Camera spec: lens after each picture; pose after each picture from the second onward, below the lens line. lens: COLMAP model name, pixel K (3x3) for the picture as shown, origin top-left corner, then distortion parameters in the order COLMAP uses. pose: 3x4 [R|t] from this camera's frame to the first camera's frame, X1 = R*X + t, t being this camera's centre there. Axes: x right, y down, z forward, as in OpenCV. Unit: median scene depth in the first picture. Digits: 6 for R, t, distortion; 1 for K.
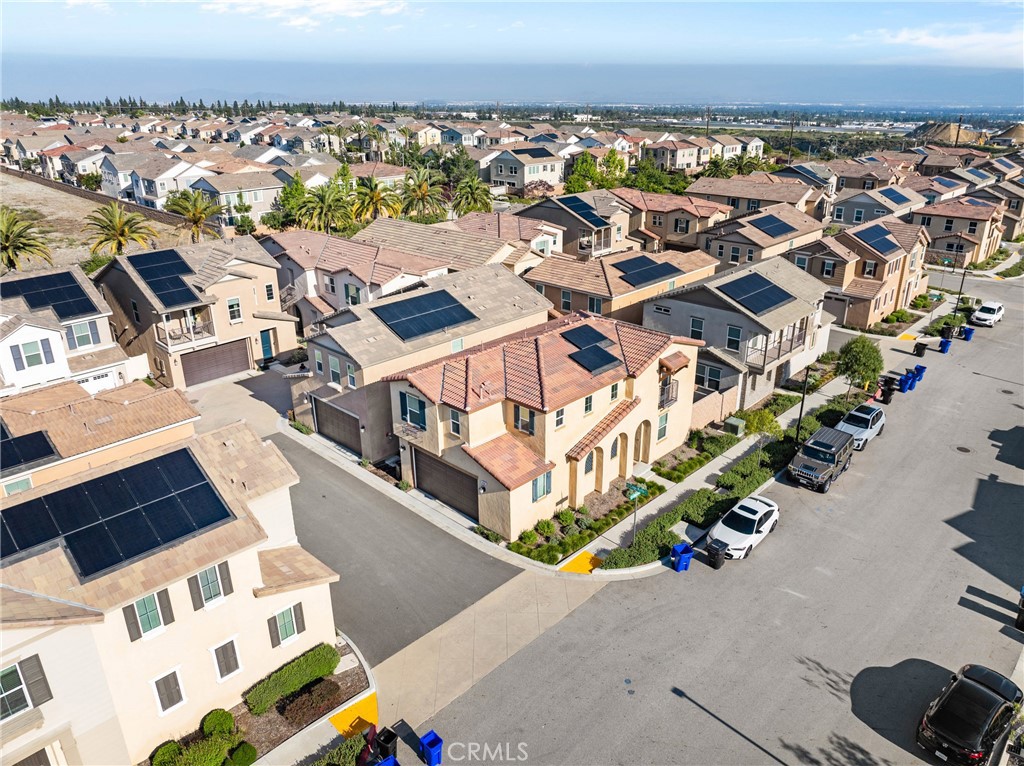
lens RADIAL K [[722.4, 0, 511.4], [0, 722.4, 381.5], [0, 0, 1]] dist [-0.038866, 0.010489]
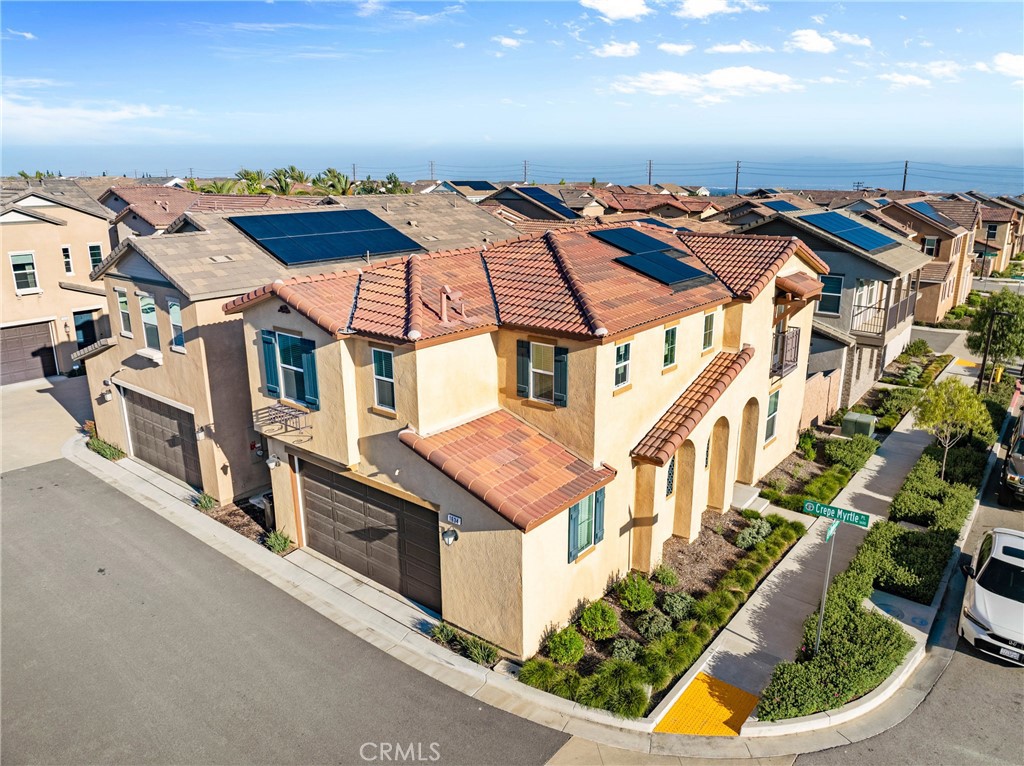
lens RADIAL K [[722.4, 0, 511.2], [0, 722.4, 384.2], [0, 0, 1]] dist [-0.038866, 0.010489]
pose [[0.995894, -0.021393, 0.087962, -0.038540], [0.030344, 0.994351, -0.101717, 0.100854], [-0.085289, 0.103968, 0.990917, 0.542926]]
